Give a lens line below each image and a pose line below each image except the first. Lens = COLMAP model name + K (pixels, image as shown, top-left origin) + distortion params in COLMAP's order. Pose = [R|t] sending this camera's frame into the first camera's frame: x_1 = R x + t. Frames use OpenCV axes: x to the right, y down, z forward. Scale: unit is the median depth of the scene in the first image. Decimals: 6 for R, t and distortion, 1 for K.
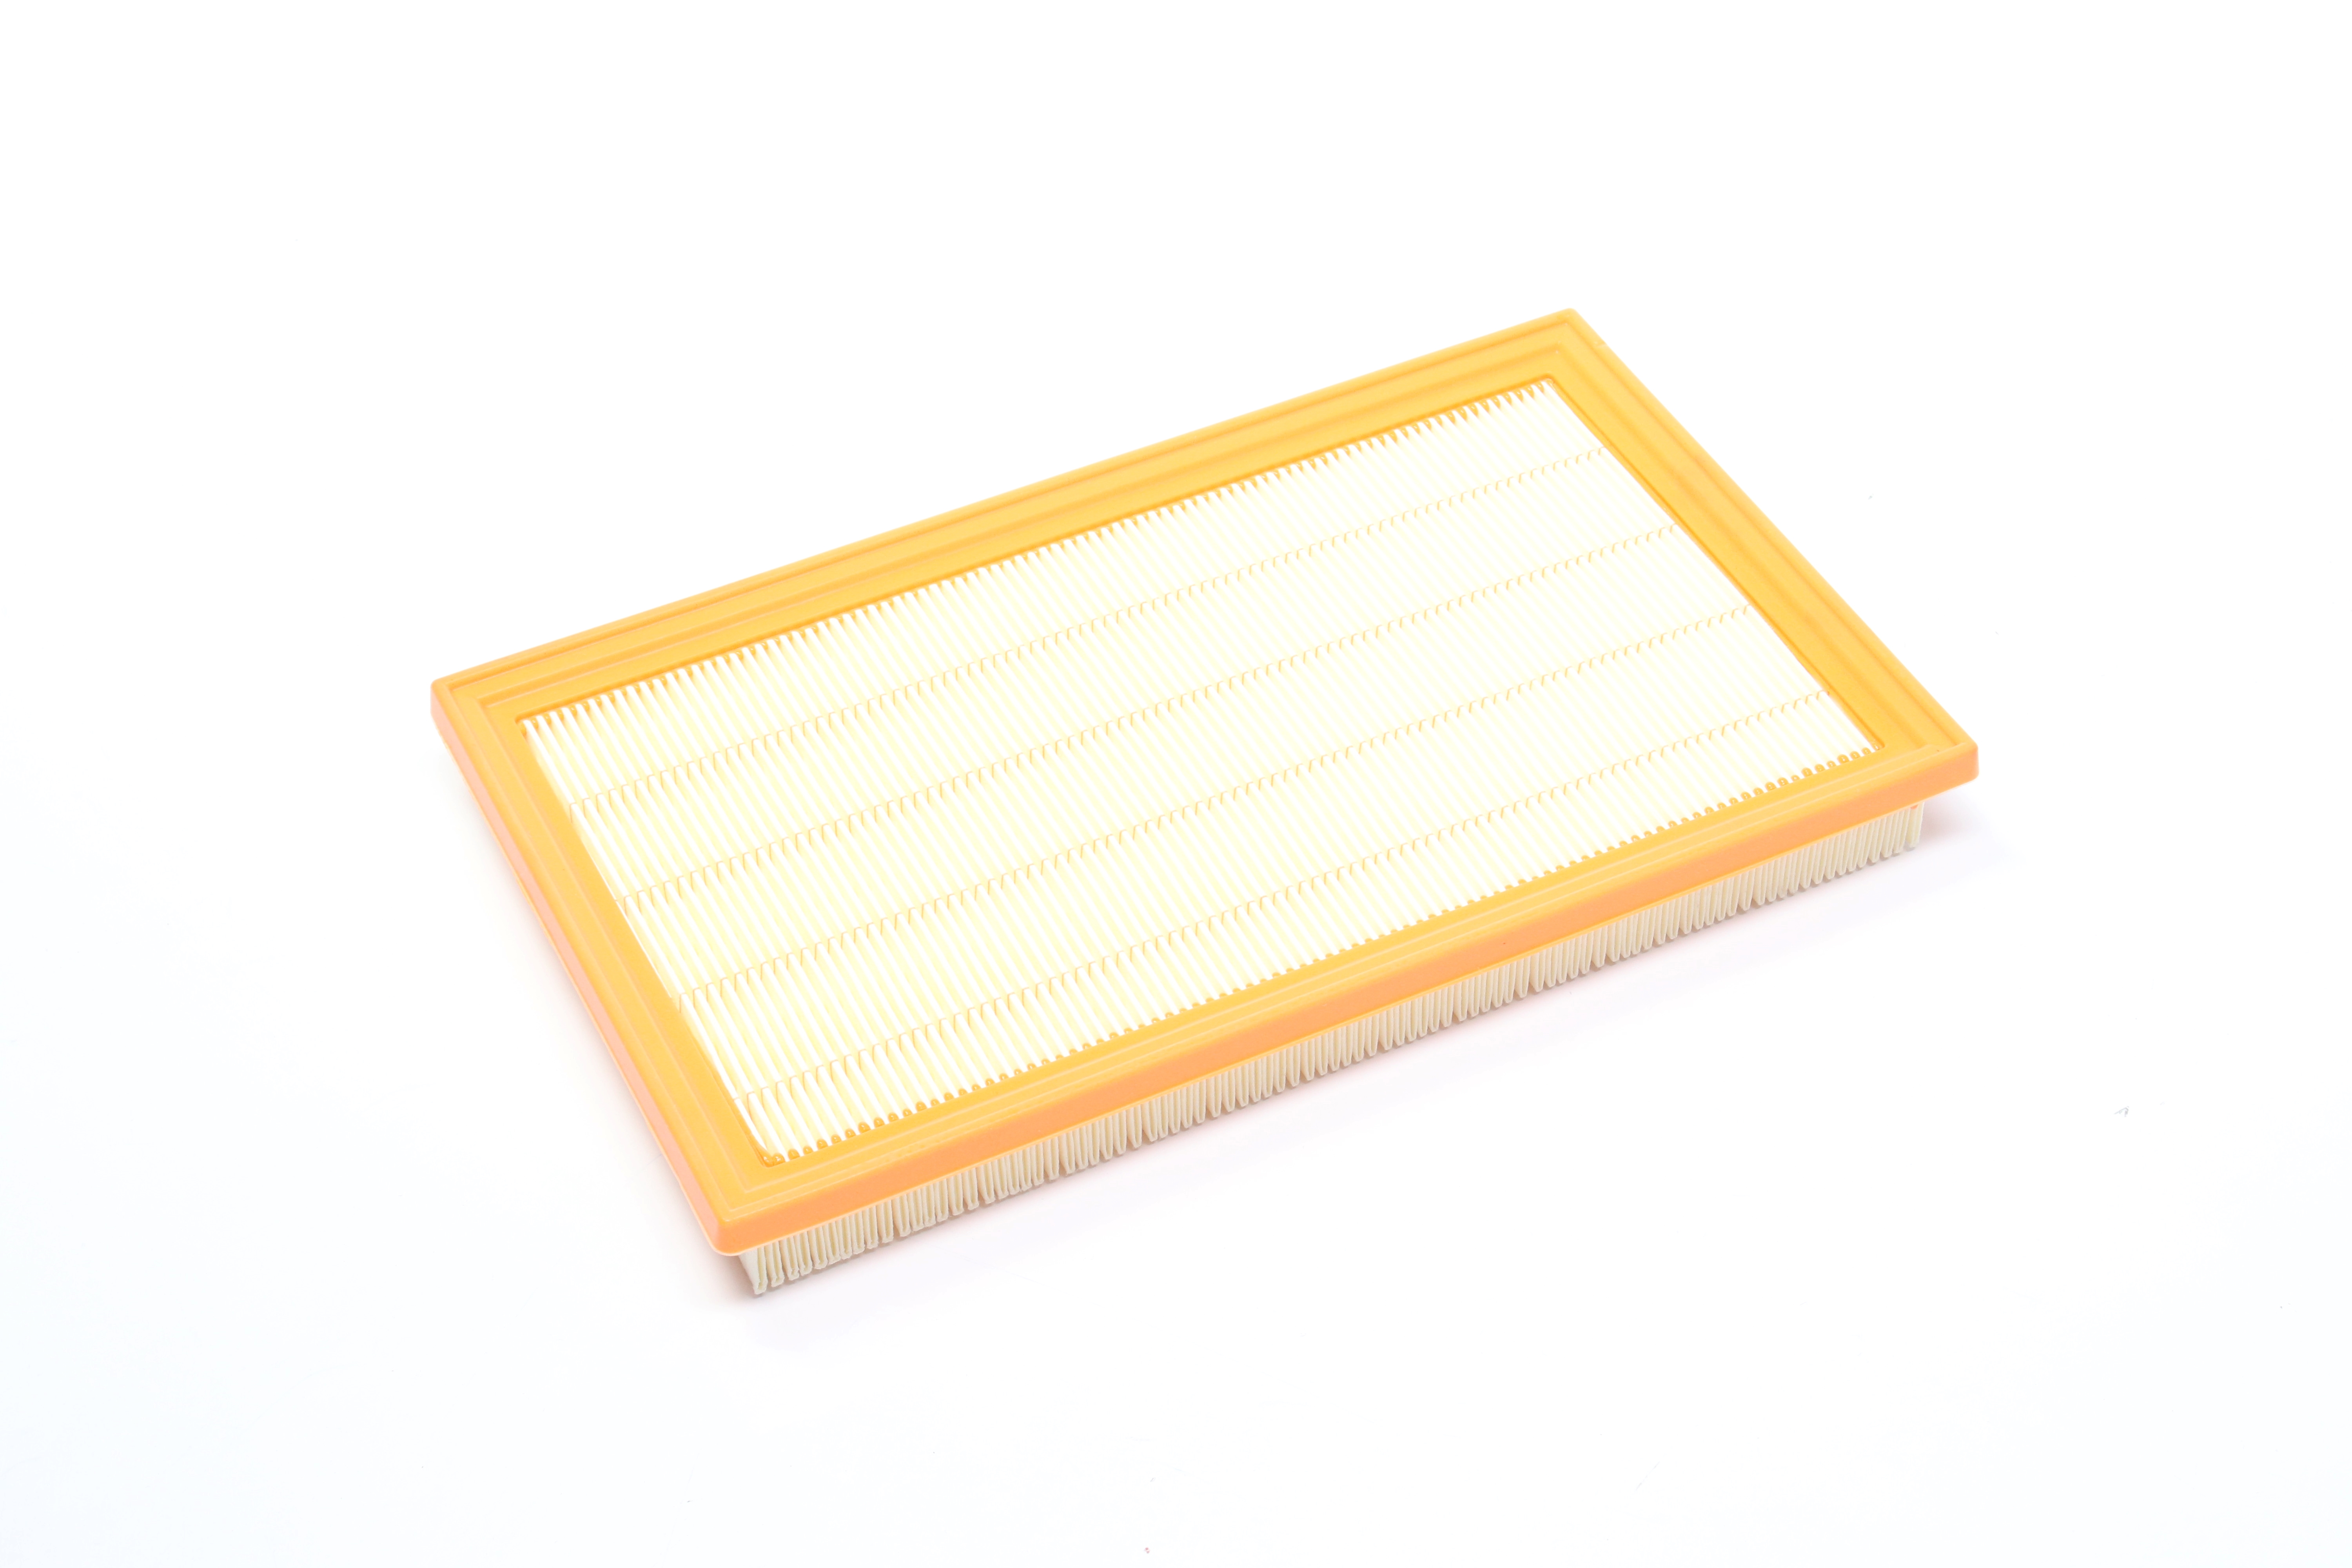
lens RADIAL K [[4054.8, 0, 1176.0], [0, 4054.8, 784.0], [0, 0, 1]] dist [-0.001380, -0.000461]
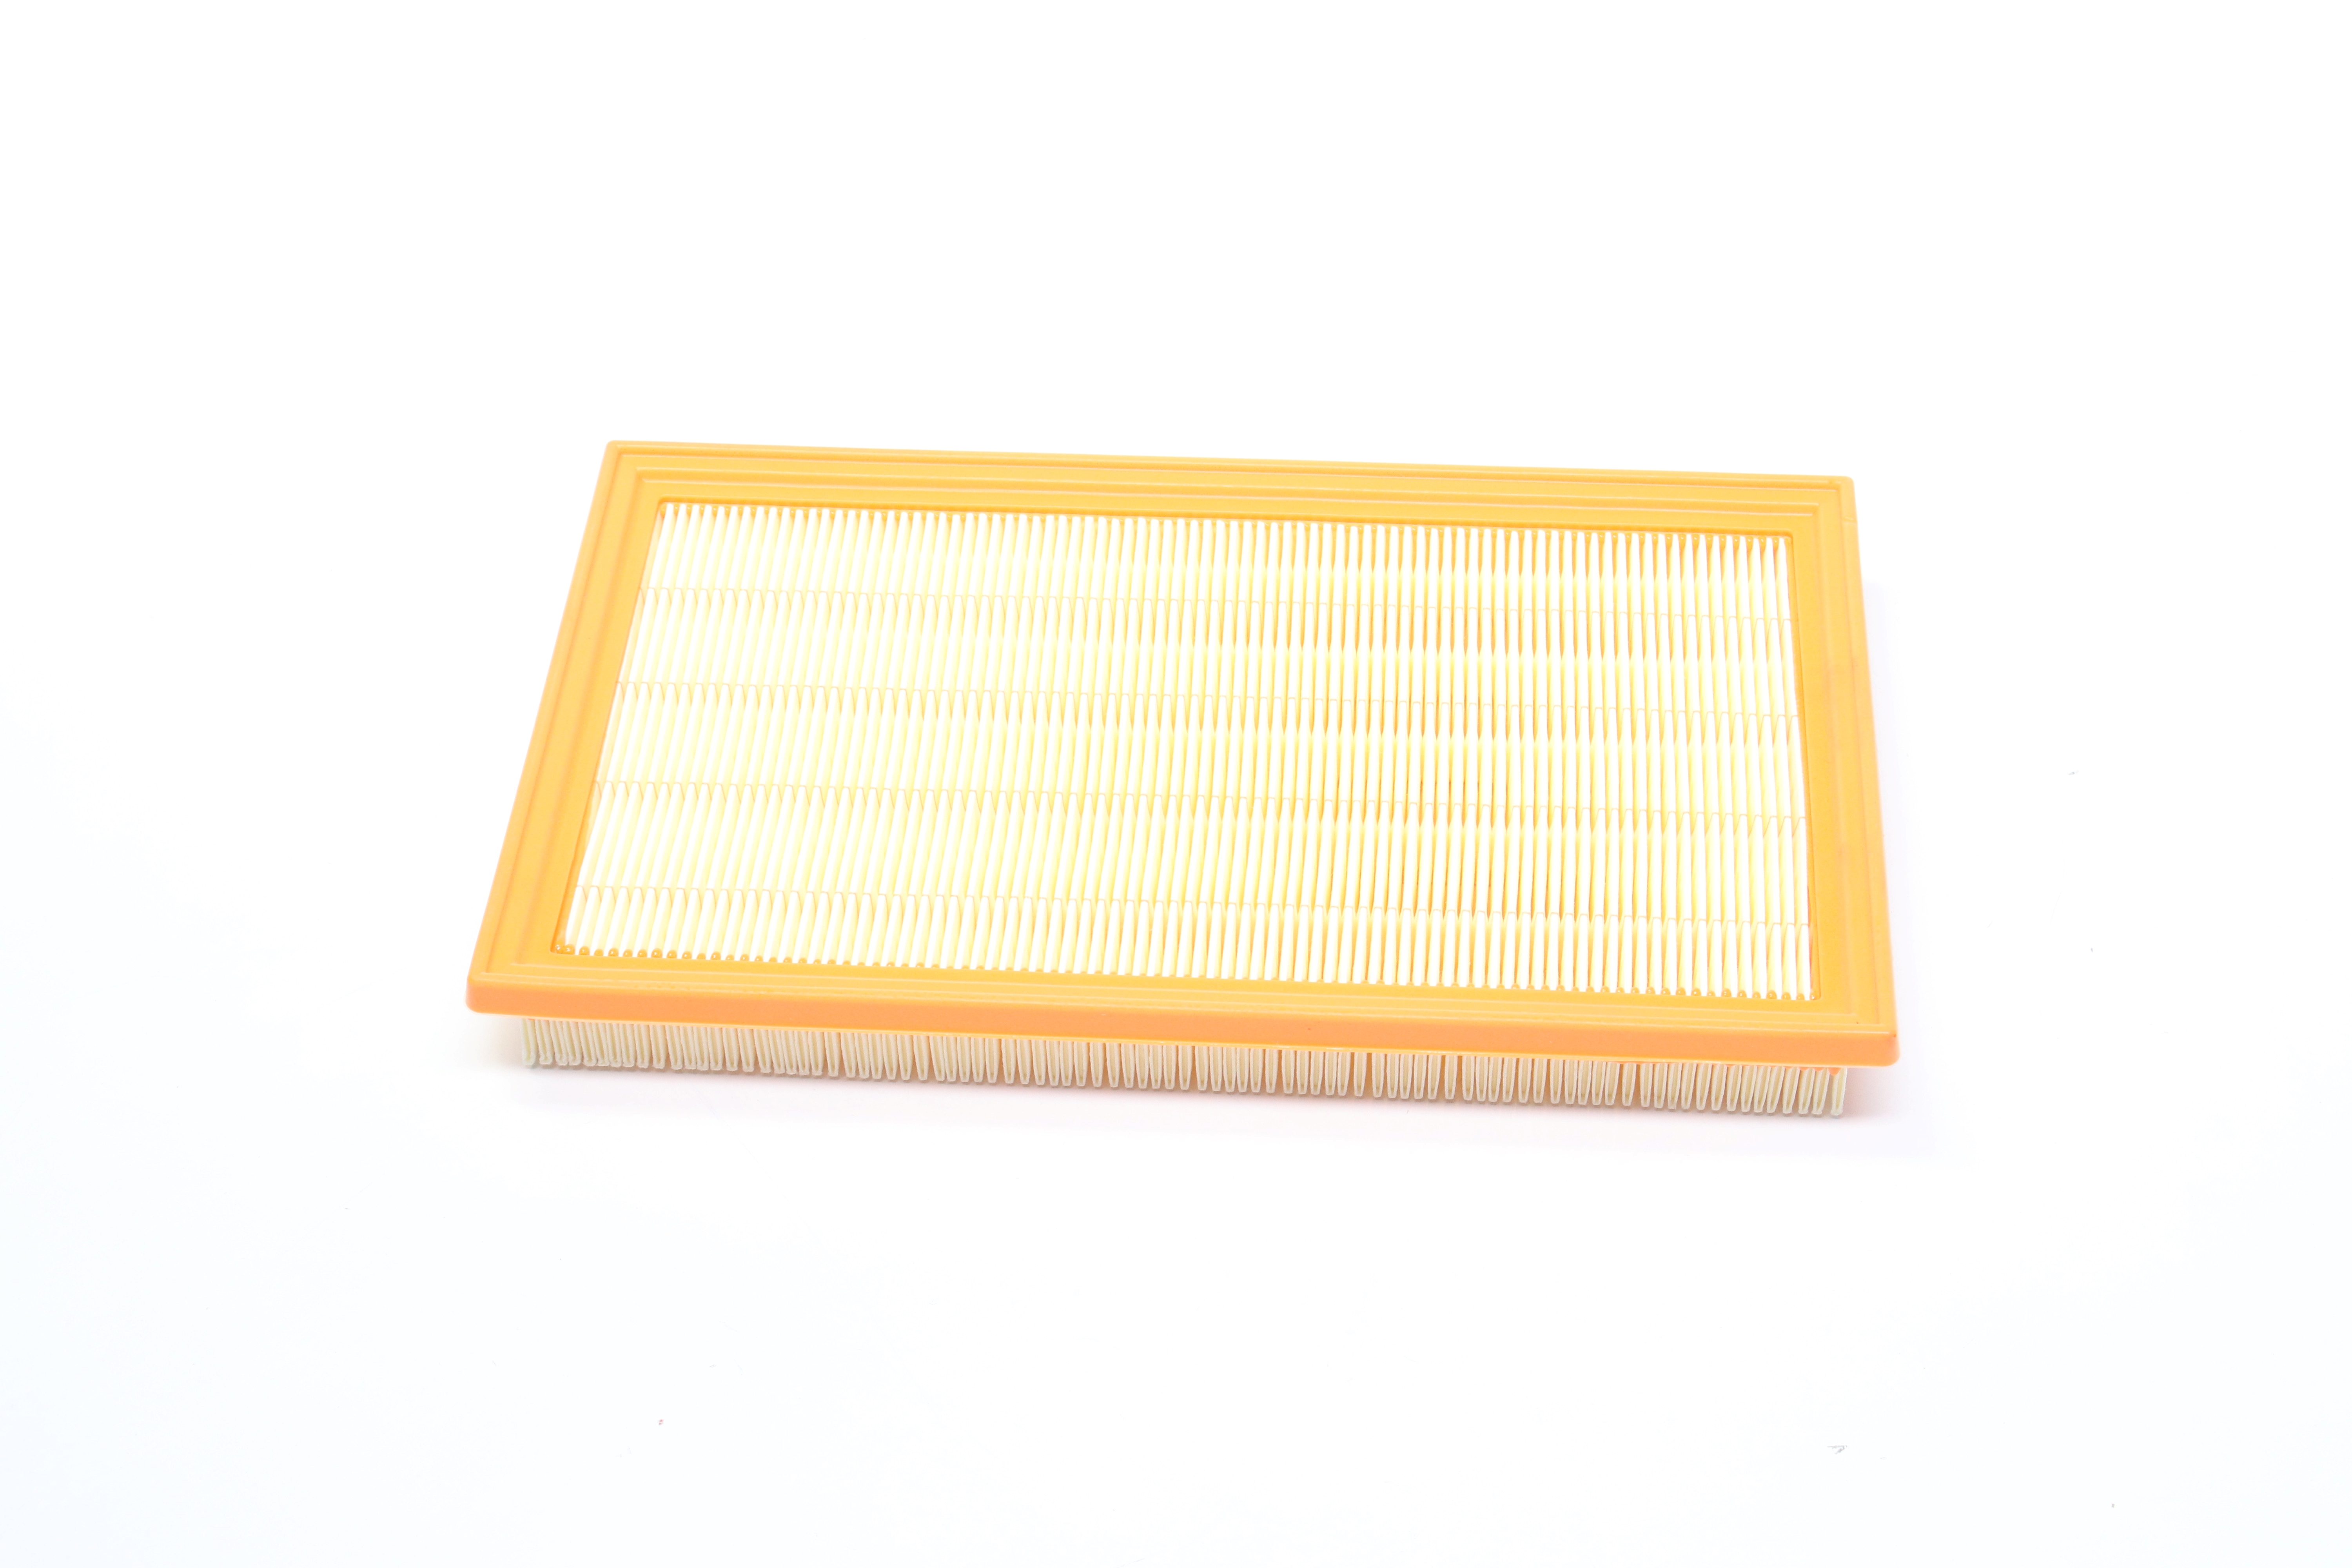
lens RADIAL K [[4054.8, 0, 1176.0], [0, 4054.8, 784.0], [0, 0, 1]] dist [-0.001380, -0.000461]
pose [[0.867313, 0.366211, -0.337131, 0.357362], [-0.345540, 0.930468, 0.121781, -0.126114], [0.358287, 0.010870, 0.933548, 0.018457]]
